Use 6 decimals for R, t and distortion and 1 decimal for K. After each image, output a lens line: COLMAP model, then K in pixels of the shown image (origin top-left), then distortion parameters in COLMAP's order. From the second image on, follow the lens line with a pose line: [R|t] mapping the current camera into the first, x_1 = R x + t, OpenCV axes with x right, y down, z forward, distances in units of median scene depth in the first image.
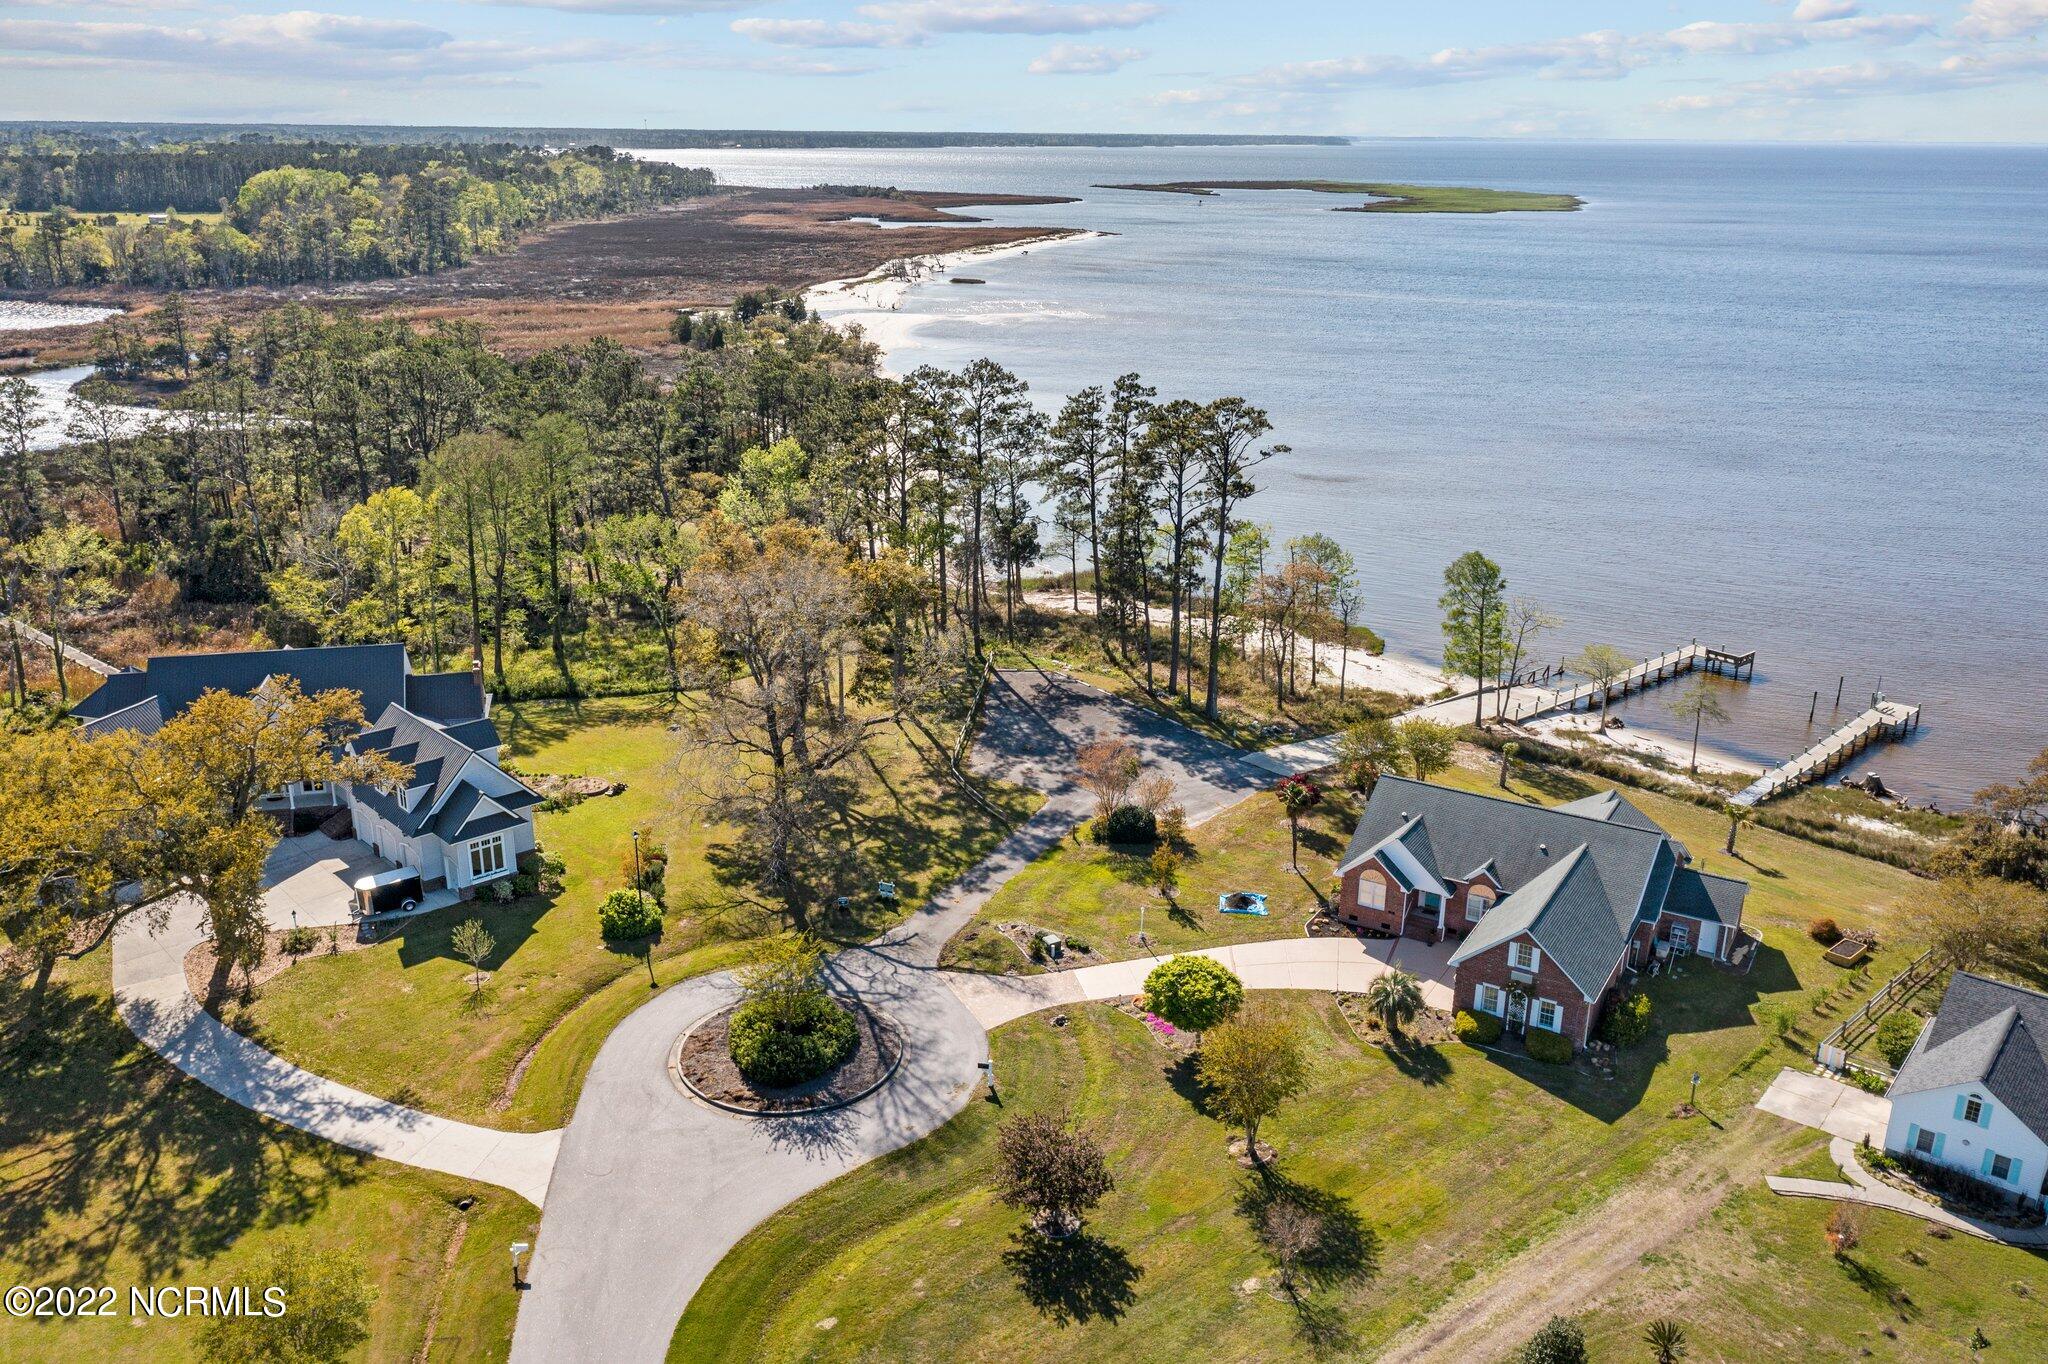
lens RADIAL K [[1604.6, 0, 1024.0], [0, 1604.6, 682.0], [0, 0, 1]] dist [0.004713, -0.003482]
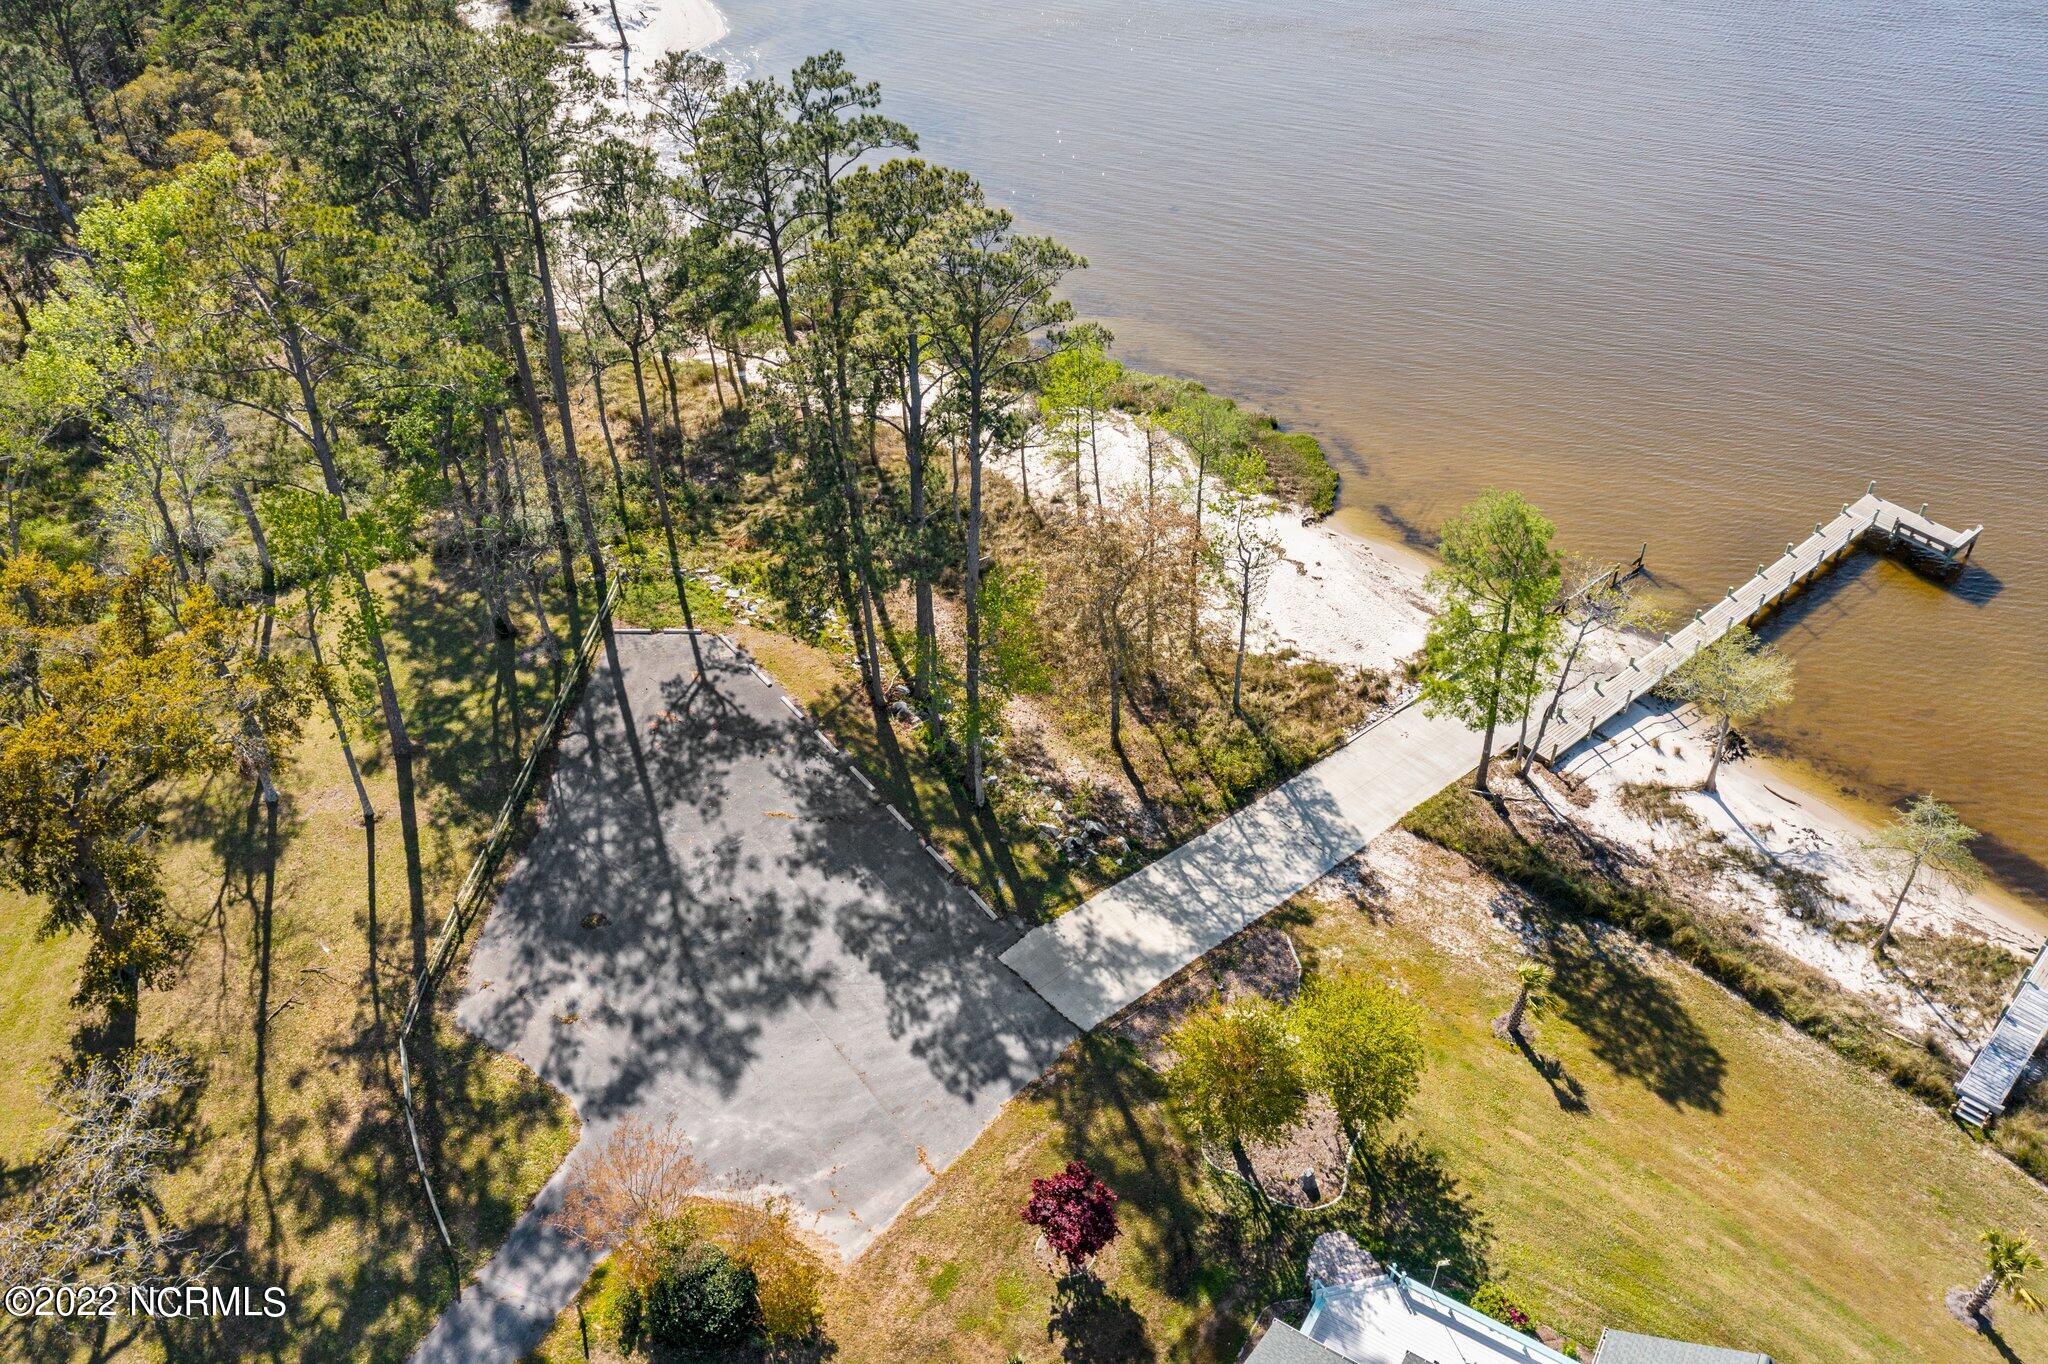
lens RADIAL K [[1604.6, 0, 1024.0], [0, 1604.6, 682.0], [0, 0, 1]] dist [0.004713, -0.003482]
pose [[0.999982, -0.005677, 0.001739, 0.134538], [0.004688, 0.934713, 0.355372, -0.203827], [-0.003643, -0.355358, 0.934723, 0.530466]]
